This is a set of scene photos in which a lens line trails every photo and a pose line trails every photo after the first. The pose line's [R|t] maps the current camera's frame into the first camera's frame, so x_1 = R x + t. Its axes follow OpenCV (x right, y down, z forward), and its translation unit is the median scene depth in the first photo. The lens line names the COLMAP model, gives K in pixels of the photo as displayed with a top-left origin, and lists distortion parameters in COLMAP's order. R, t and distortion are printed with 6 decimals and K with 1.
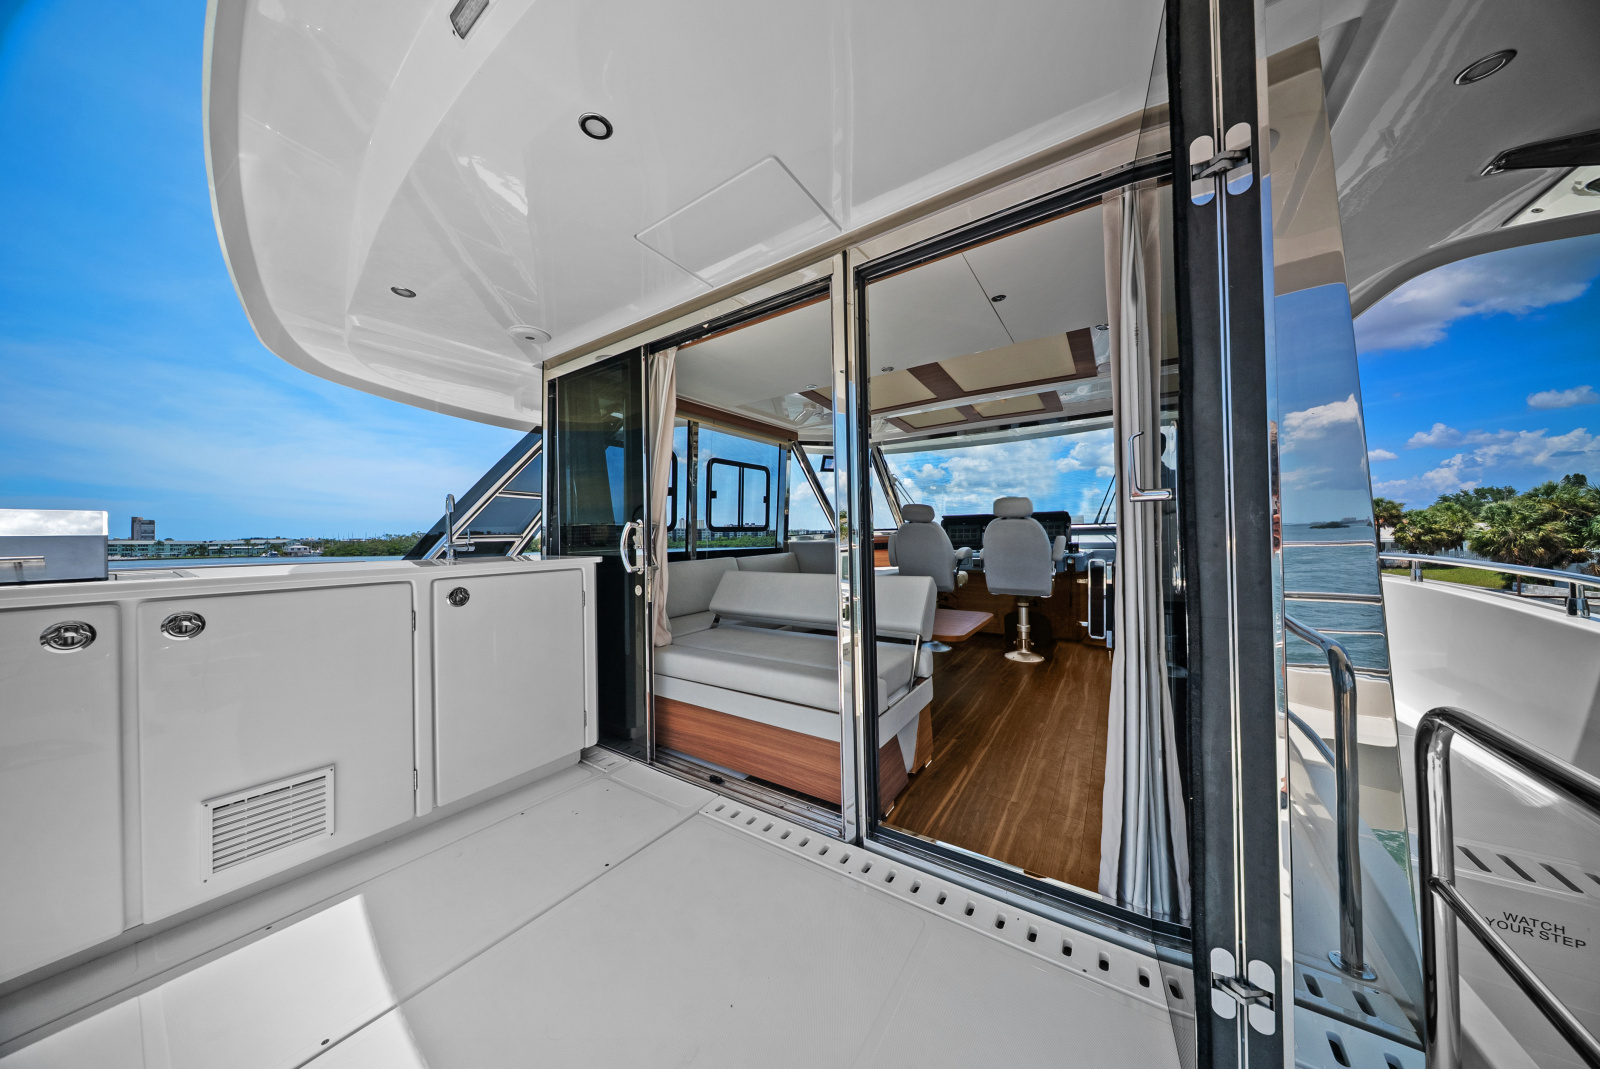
lens RADIAL K [[482.4, 0, 795.4], [0, 482.4, 536.7], [0, 0, 1]] dist [0.001269, -0.000019]
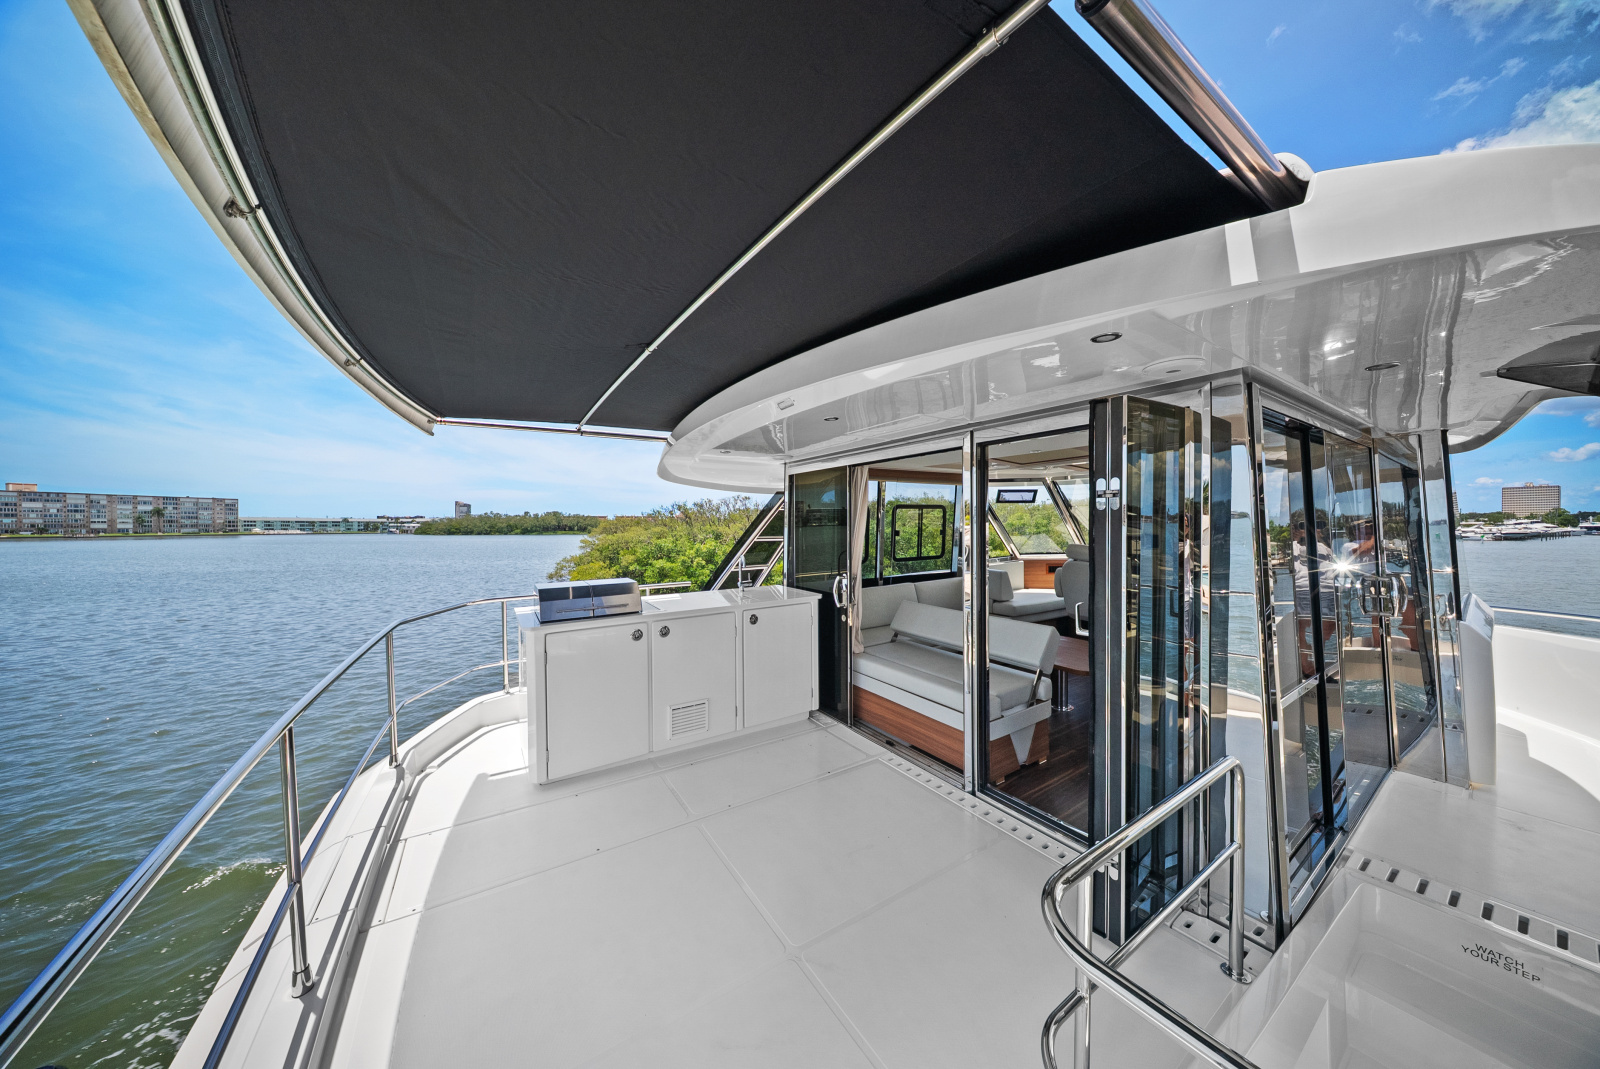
lens RADIAL K [[488.0, 0, 789.0], [0, 488.0, 531.3], [0, 0, 1]] dist [0.003911, -0.000106]
pose [[0.917211, 0.016314, -0.398067, 0.150028], [-0.008062, 0.999717, 0.022395, -0.215354], [0.398320, -0.017332, 0.917083, -0.561290]]
